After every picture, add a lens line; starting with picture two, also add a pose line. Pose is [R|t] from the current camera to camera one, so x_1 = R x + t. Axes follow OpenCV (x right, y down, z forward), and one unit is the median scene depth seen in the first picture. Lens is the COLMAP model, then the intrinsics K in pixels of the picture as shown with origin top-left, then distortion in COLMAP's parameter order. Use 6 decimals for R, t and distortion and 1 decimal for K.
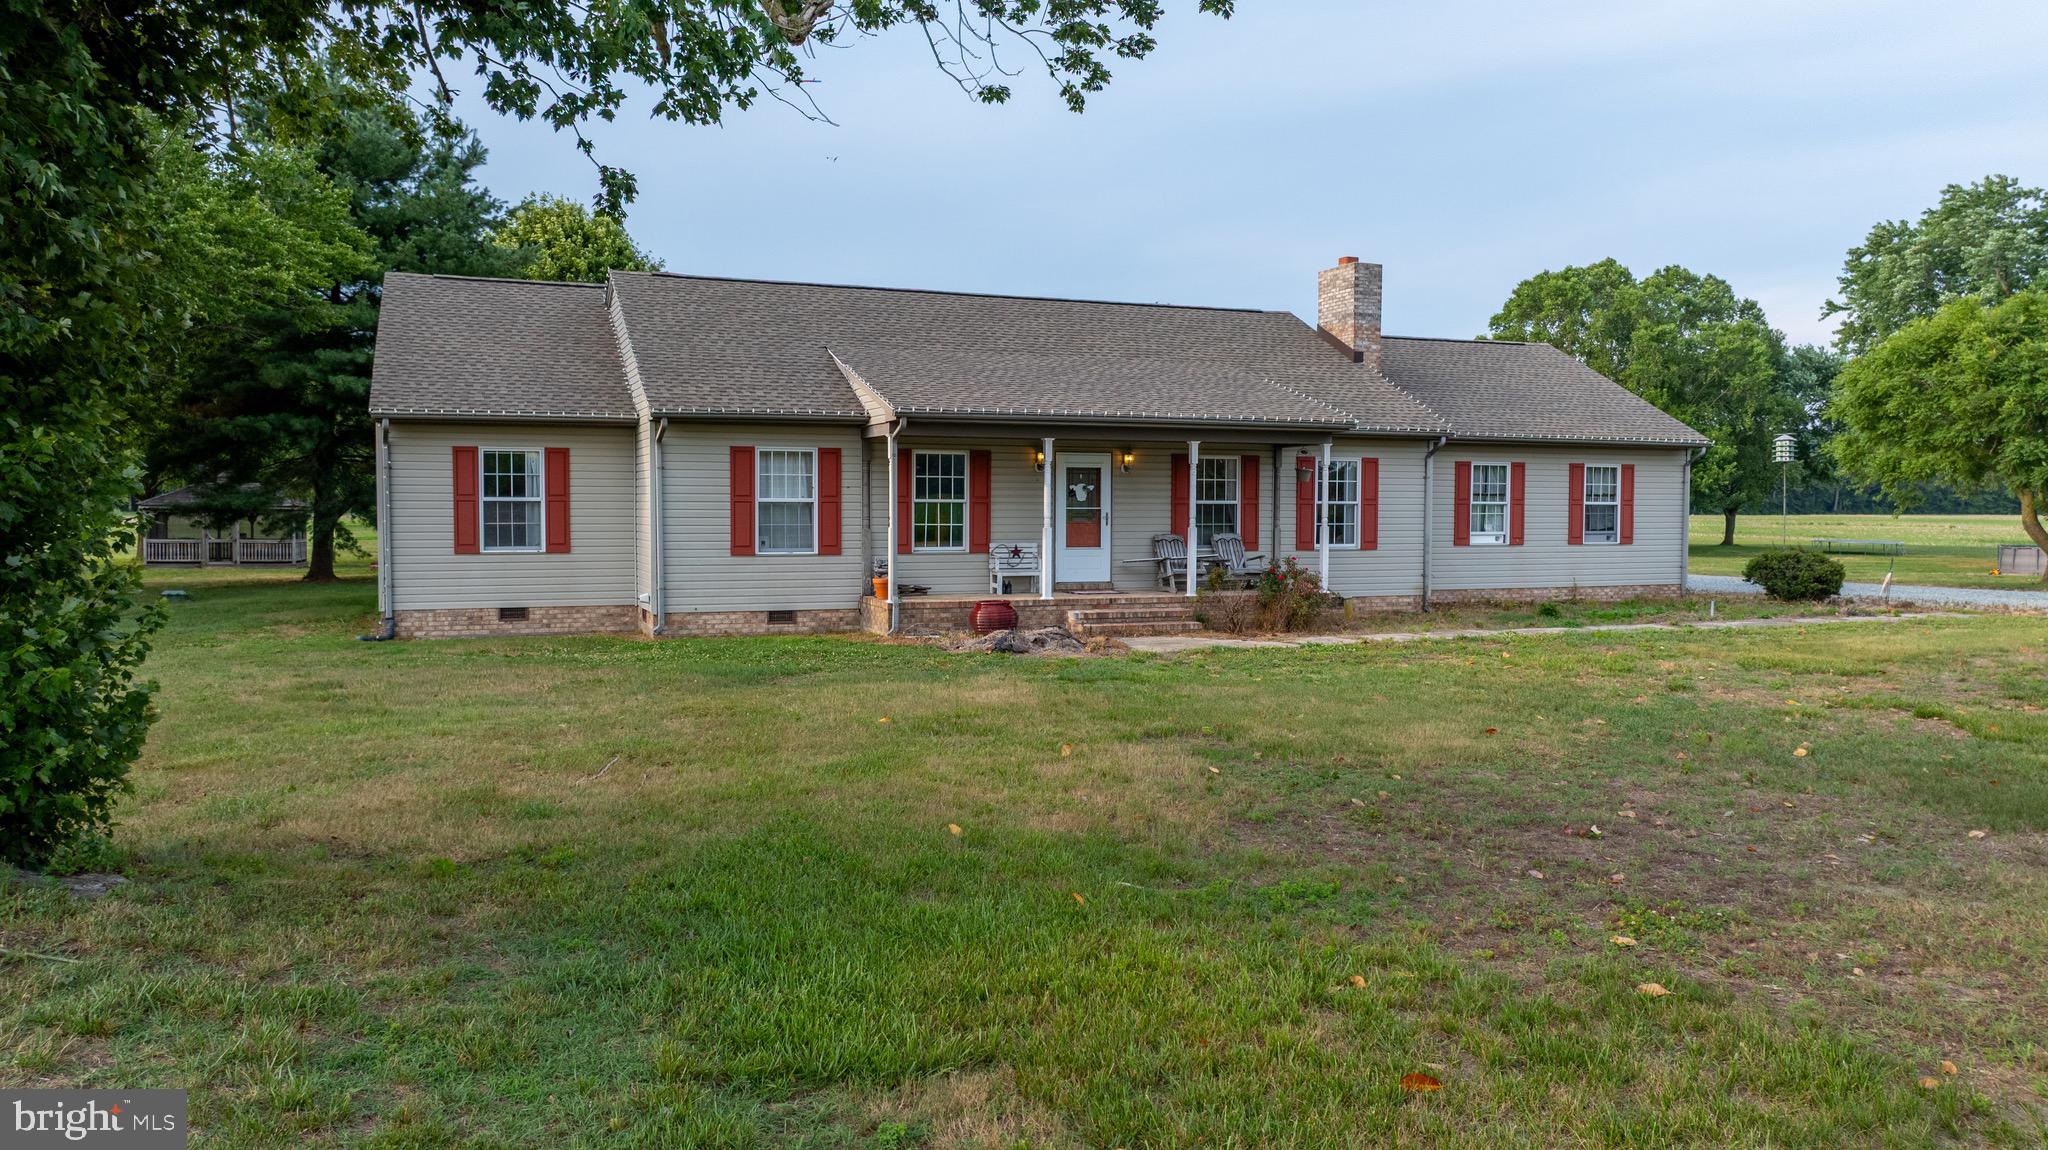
lens RADIAL K [[1435.6, 0, 1019.0], [0, 1435.6, 566.1], [0, 0, 1]] dist [-0.036163, 0.032611]
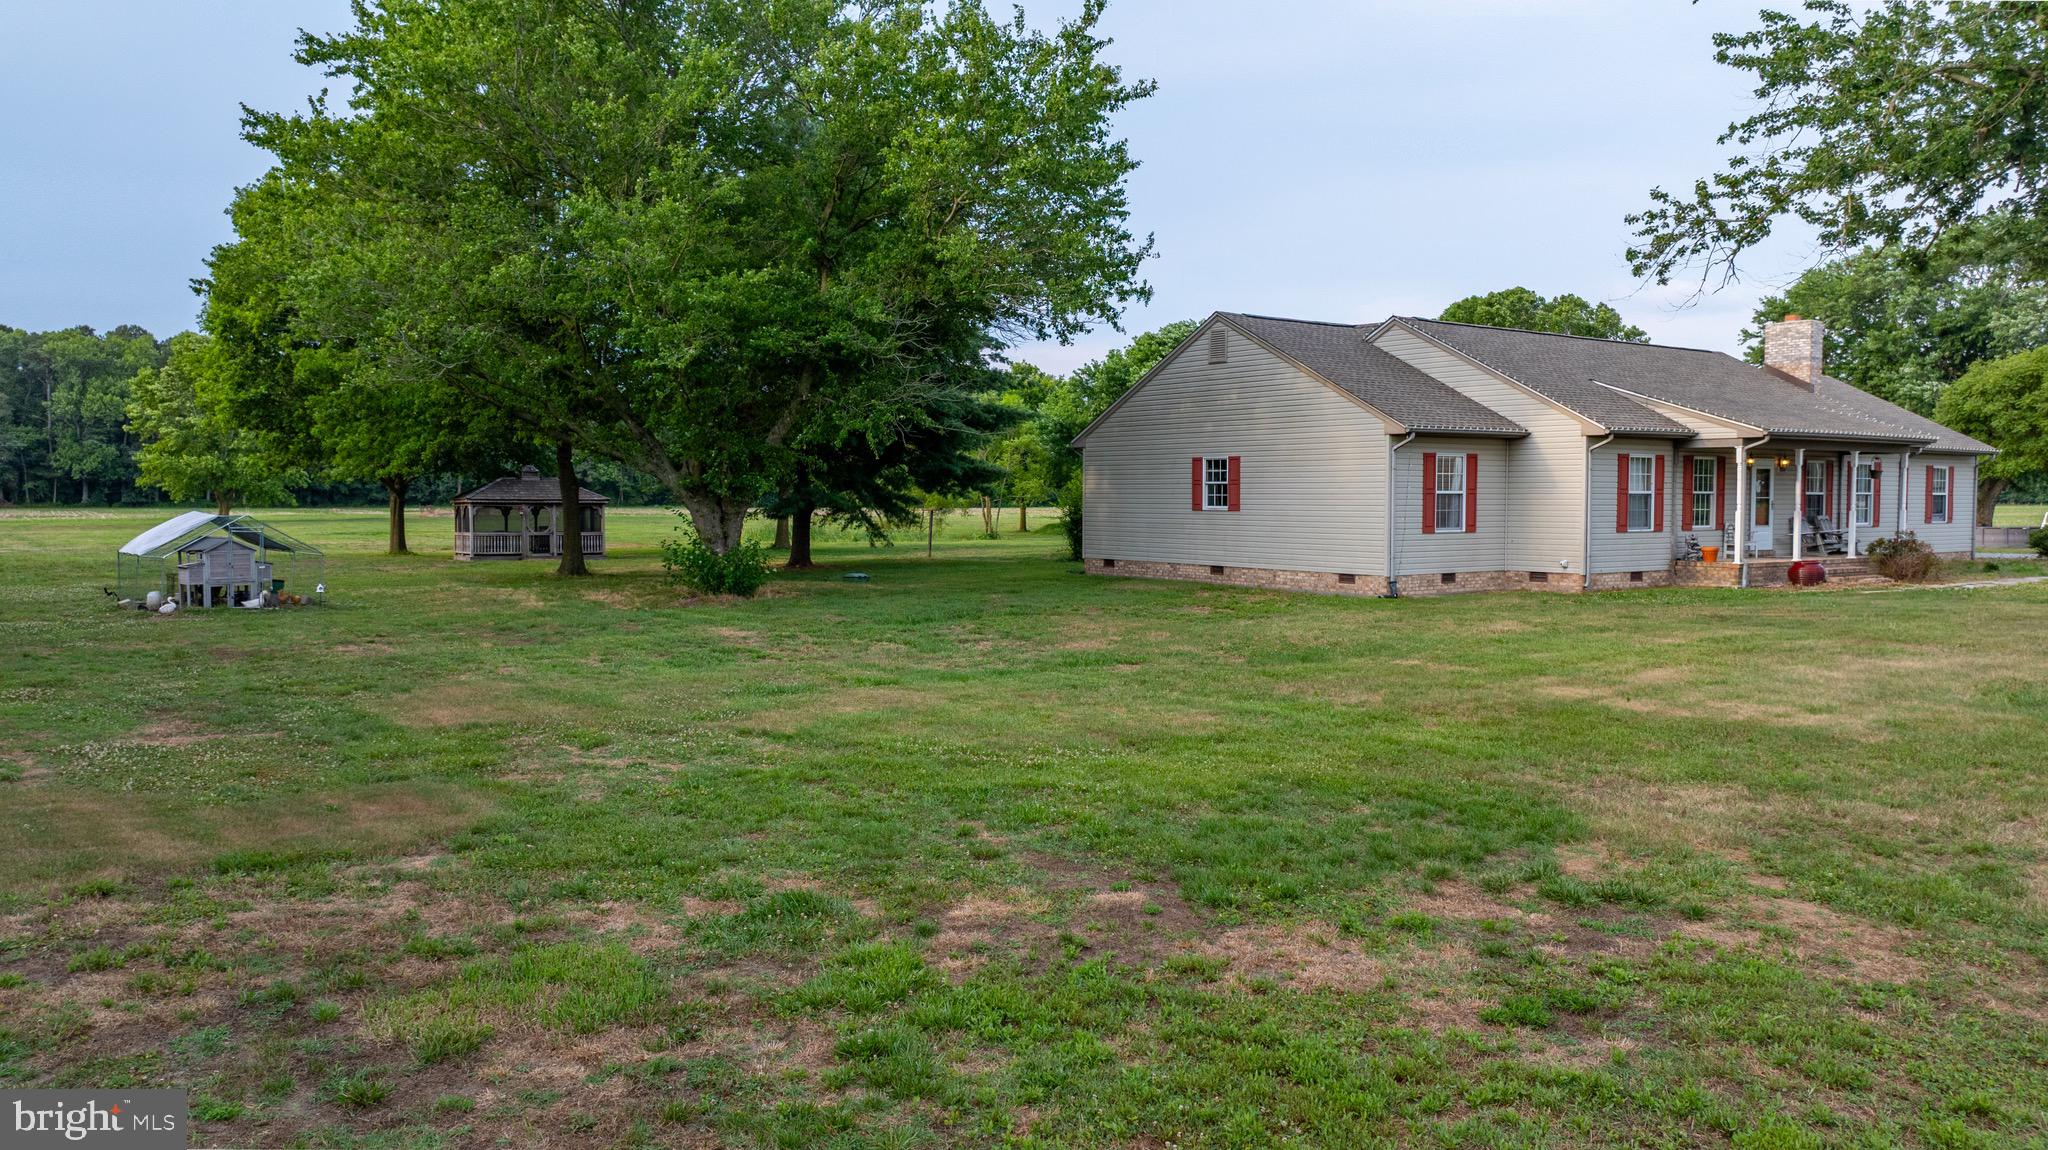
lens RADIAL K [[1435.6, 0, 1034.8], [0, 1435.6, 579.7], [0, 0, 1]] dist [-0.036163, 0.032611]
pose [[0.971490, -0.015345, 0.236583, -0.836567], [0.012162, 0.999815, 0.014908, 0.008897], [-0.236768, -0.011606, 0.971497, -0.161437]]
